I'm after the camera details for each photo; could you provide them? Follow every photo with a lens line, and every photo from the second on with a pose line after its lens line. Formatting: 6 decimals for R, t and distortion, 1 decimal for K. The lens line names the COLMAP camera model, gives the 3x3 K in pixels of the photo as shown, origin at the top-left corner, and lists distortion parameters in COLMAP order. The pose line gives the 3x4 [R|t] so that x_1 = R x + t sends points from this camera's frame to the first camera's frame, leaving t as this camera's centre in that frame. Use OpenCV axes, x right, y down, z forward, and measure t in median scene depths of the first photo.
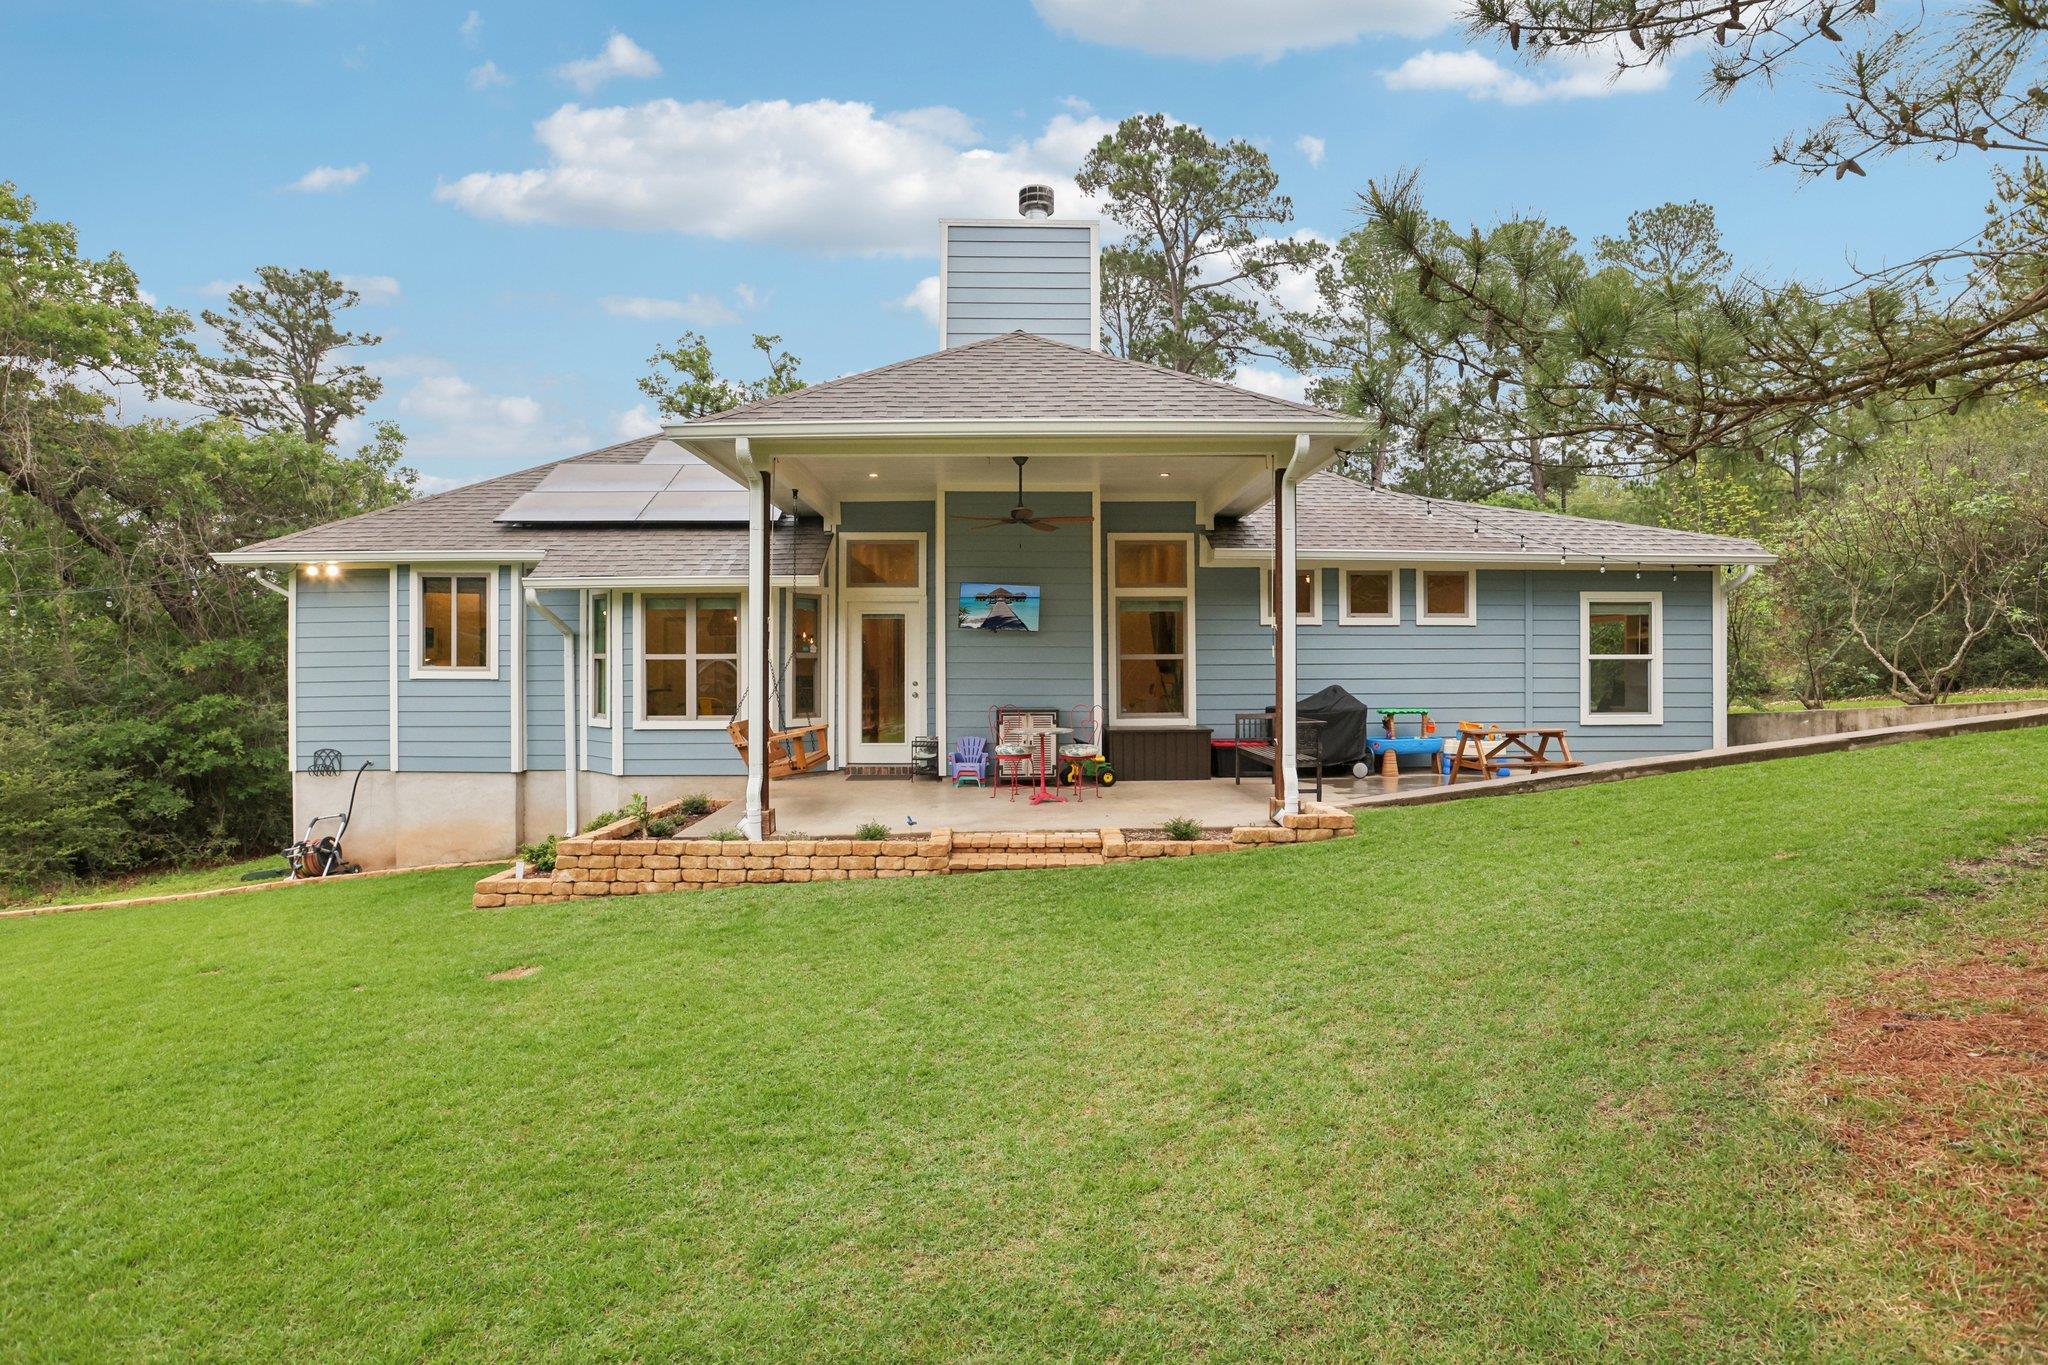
lens RADIAL K [[1018.9, 0, 1024.0], [0, 1018.9, 682.5], [0, 0, 1]] dist [-0.040369, 0.000048]
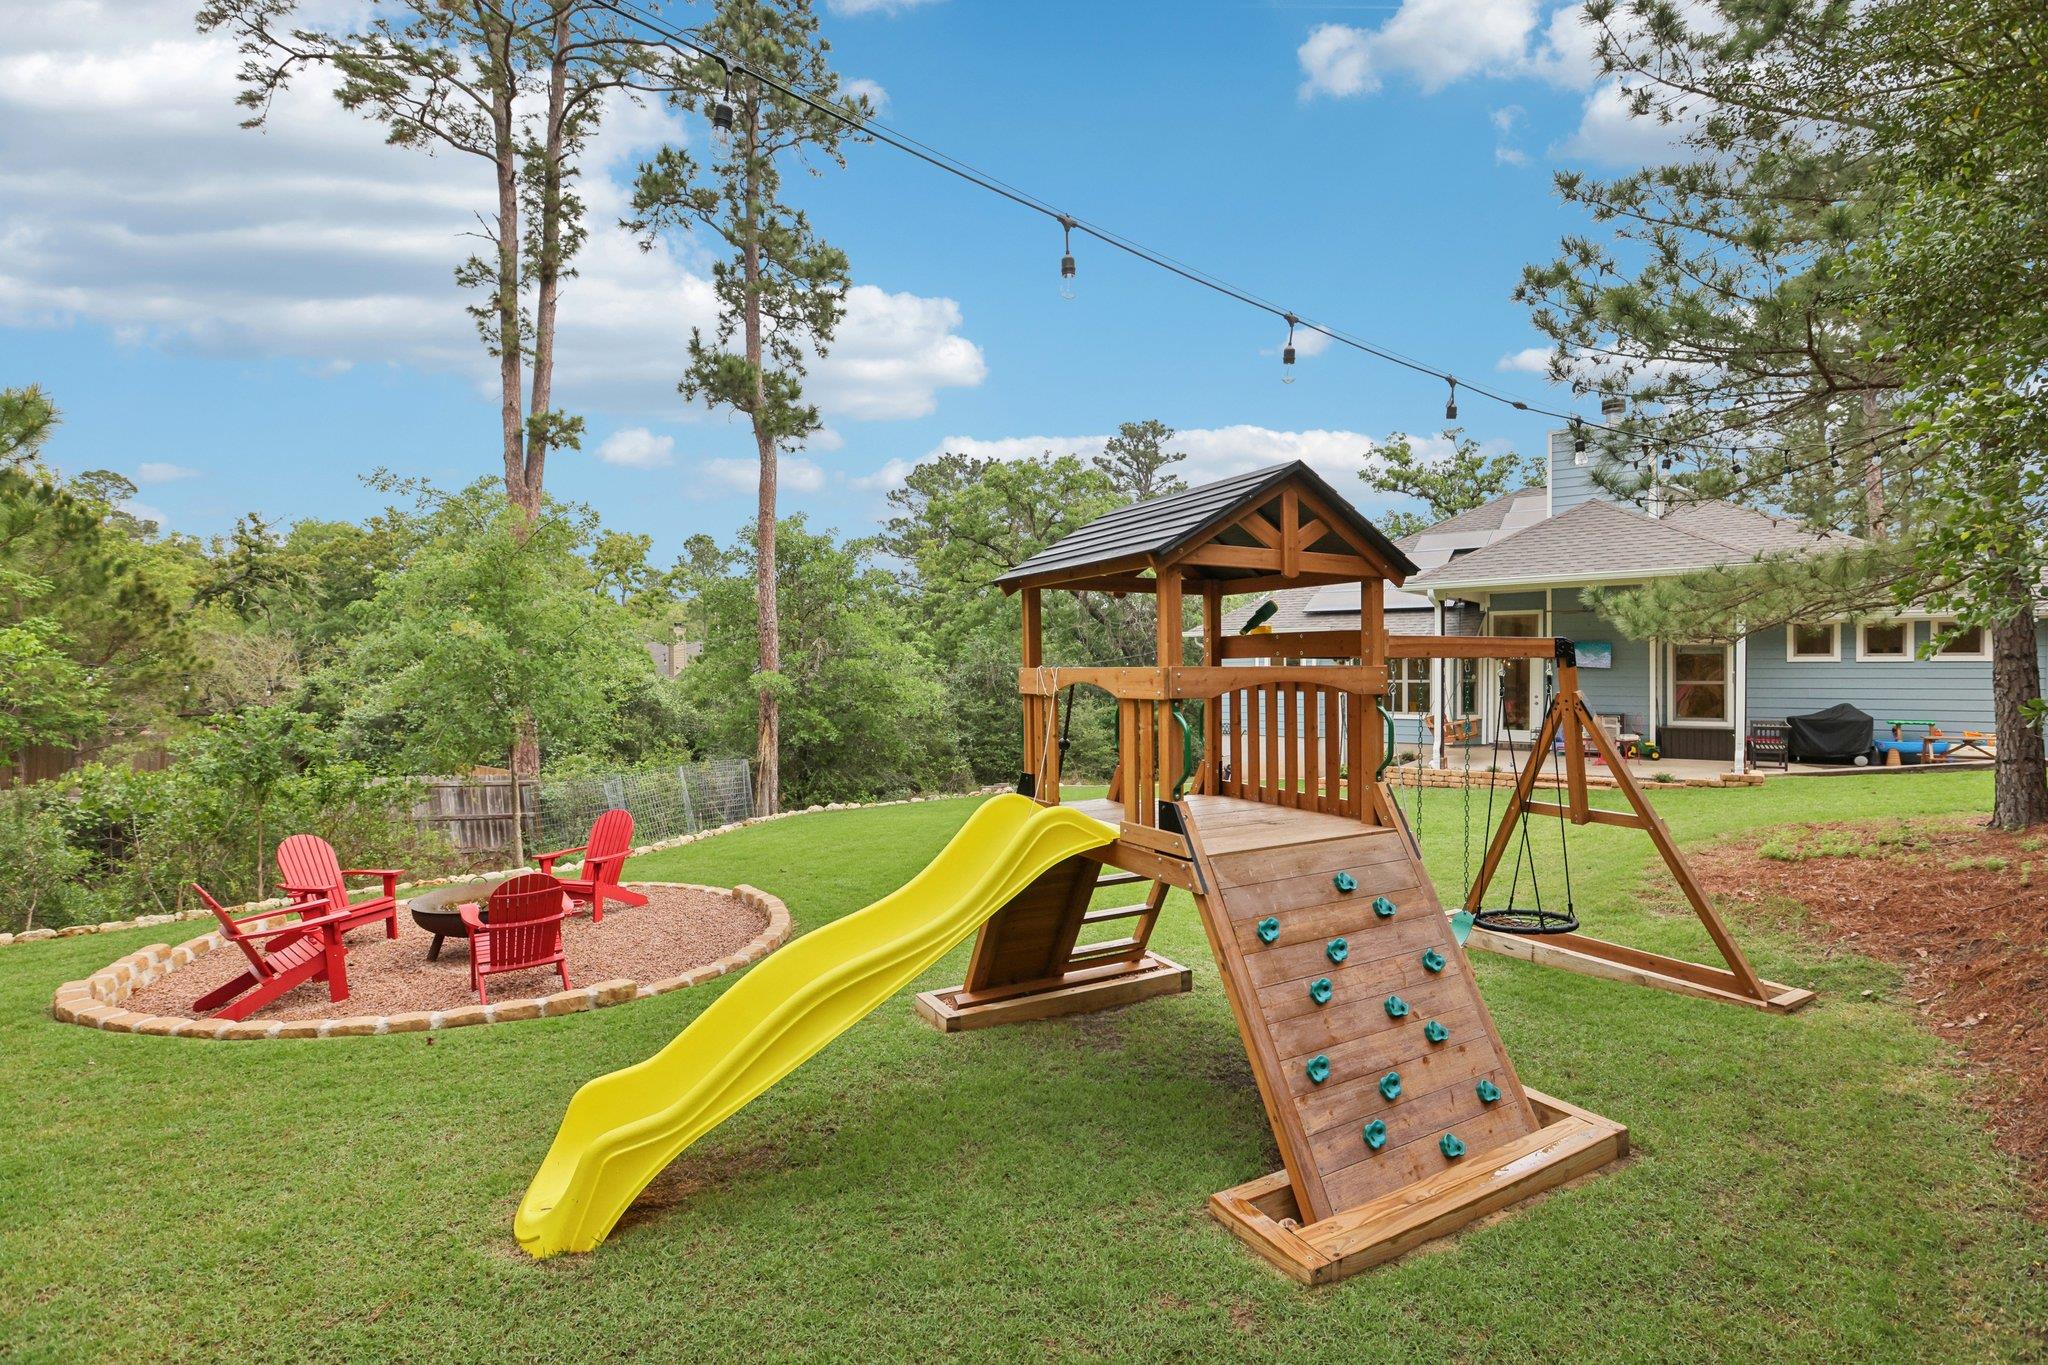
lens RADIAL K [[985.3, 0, 1027.3], [0, 985.3, 659.6], [0, 0, 1]] dist [-0.000531, 0.000127]
pose [[0.785029, -0.004904, -0.619440, 0.253497], [-0.000133, 0.999967, -0.008085, -0.048702], [0.619459, 0.006430, 0.785002, -0.861175]]
